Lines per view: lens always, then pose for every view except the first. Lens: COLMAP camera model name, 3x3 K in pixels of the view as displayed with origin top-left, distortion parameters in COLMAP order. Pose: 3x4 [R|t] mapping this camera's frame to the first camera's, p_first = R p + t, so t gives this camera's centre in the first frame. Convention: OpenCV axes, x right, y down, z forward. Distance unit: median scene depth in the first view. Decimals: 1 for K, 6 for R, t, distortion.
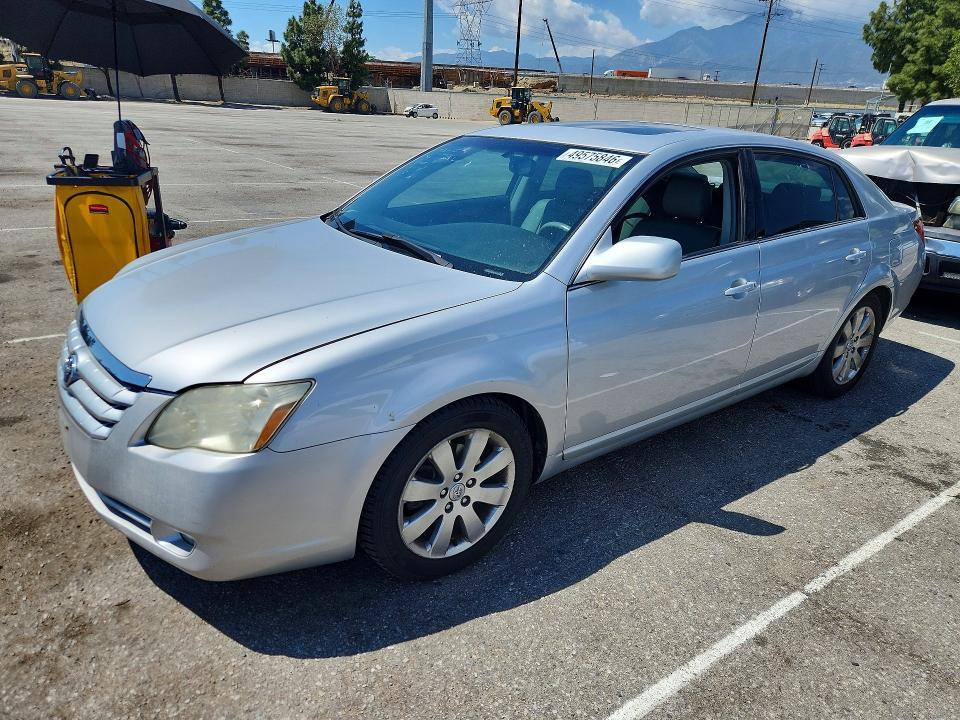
lens RADIAL K [[652.9, 0, 482.1], [0, 652.9, 340.0], [0, 0, 1]] dist [0.066340, -0.059432]
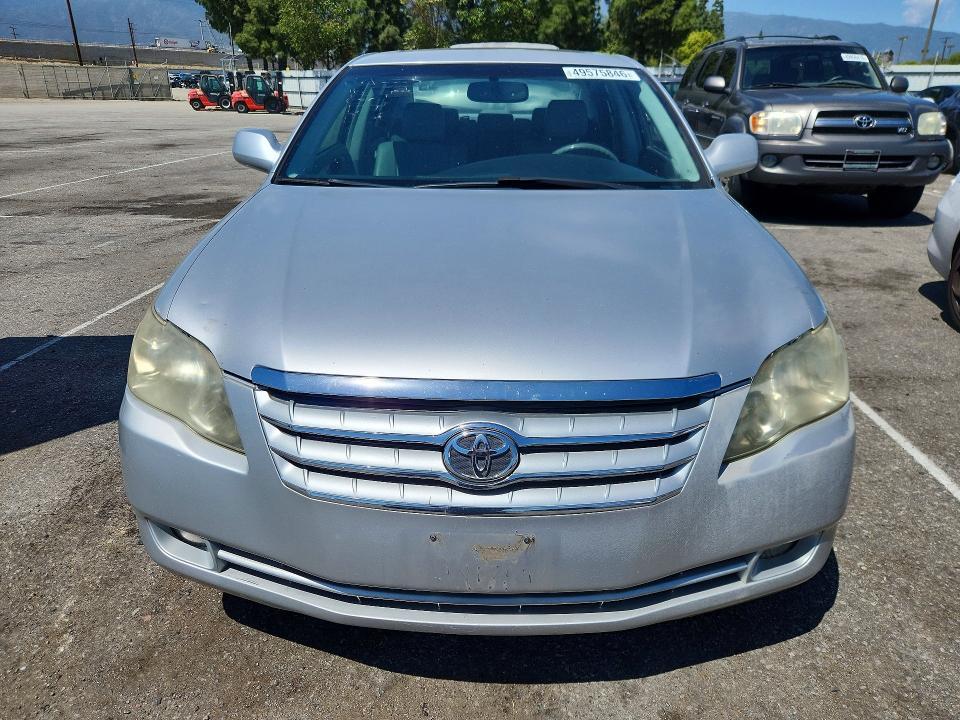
lens RADIAL K [[652.9, 0, 482.1], [0, 652.9, 340.0], [0, 0, 1]] dist [0.066340, -0.059432]
pose [[0.630095, -0.314823, 0.709835, -0.804116], [0.278525, 0.944929, 0.171853, -0.119041], [-0.724847, 0.089423, 0.683081, 0.488524]]
